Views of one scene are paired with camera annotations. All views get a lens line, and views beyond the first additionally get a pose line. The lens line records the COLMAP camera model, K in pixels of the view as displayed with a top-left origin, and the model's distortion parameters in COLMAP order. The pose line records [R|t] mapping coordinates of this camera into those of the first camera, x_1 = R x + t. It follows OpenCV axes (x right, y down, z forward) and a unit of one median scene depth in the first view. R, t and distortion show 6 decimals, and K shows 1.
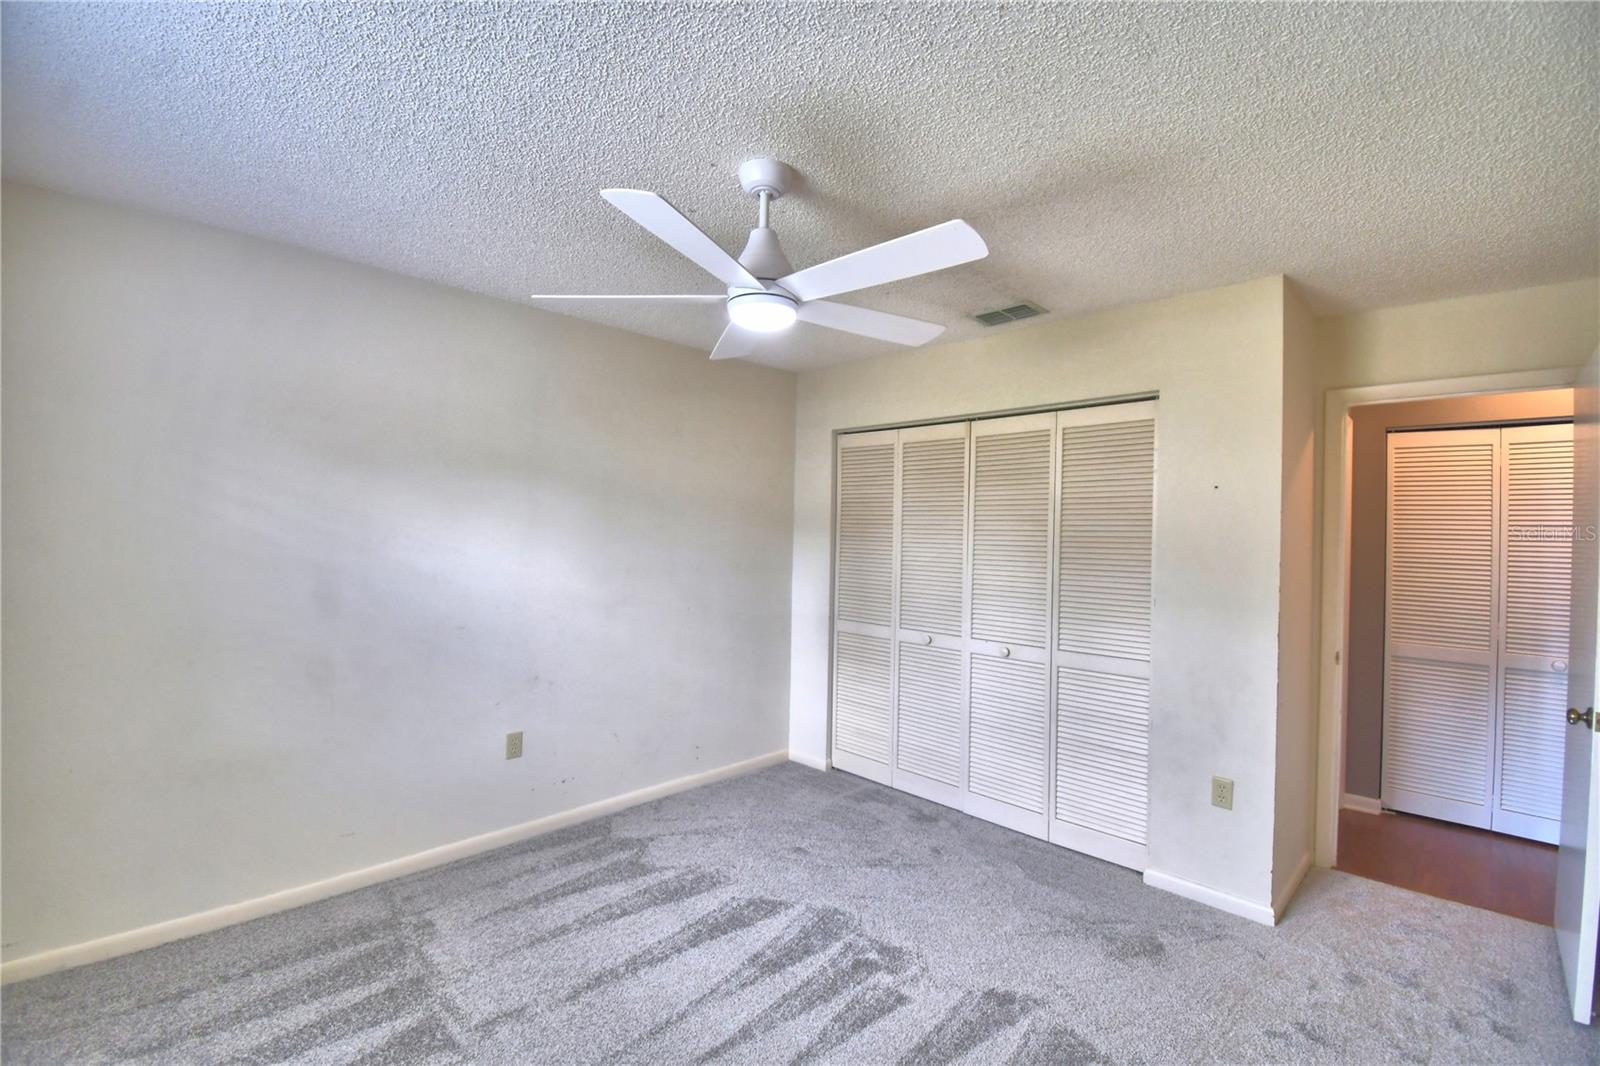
lens RADIAL K [[699.2, 0, 791.7], [0, 699.2, 529.3], [0, 0, 1]] dist [0.018836, -0.024105]
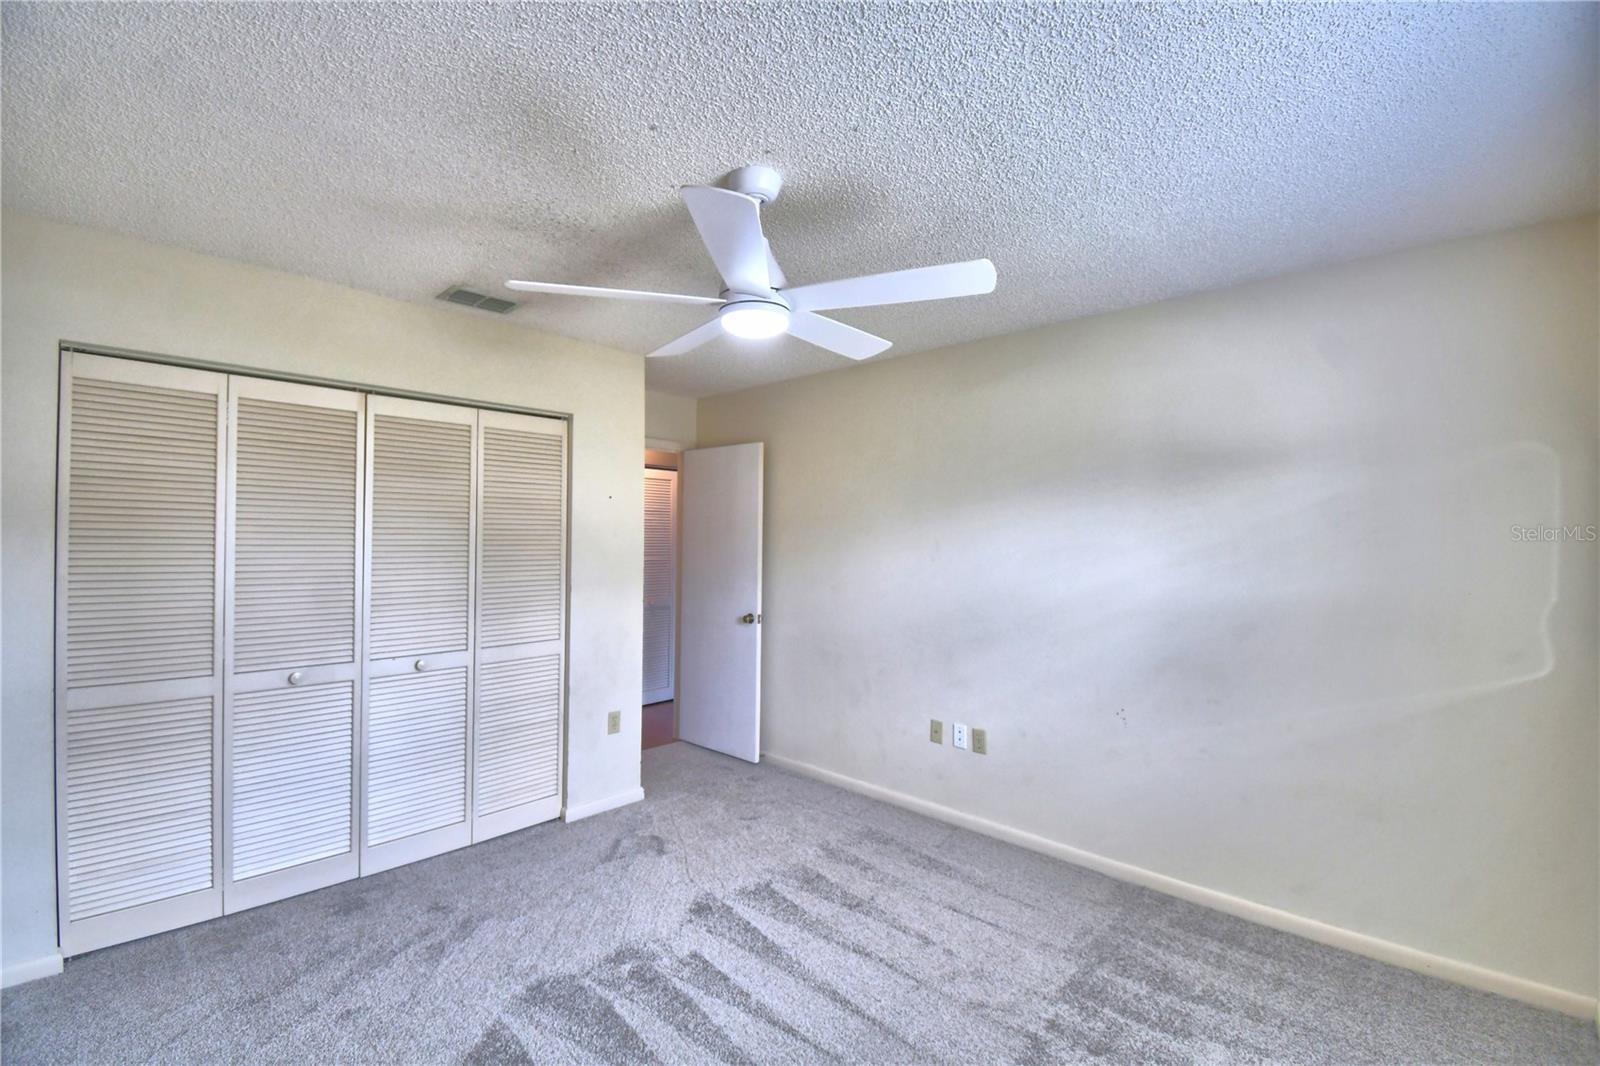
lens RADIAL K [[699.2, 0, 791.7], [0, 699.2, 529.3], [0, 0, 1]] dist [0.018836, -0.024105]
pose [[-0.024593, -0.006002, 0.999680, -0.623140], [-0.012885, 0.999901, 0.005686, -0.008955], [-0.999615, -0.012741, -0.024668, 0.576725]]
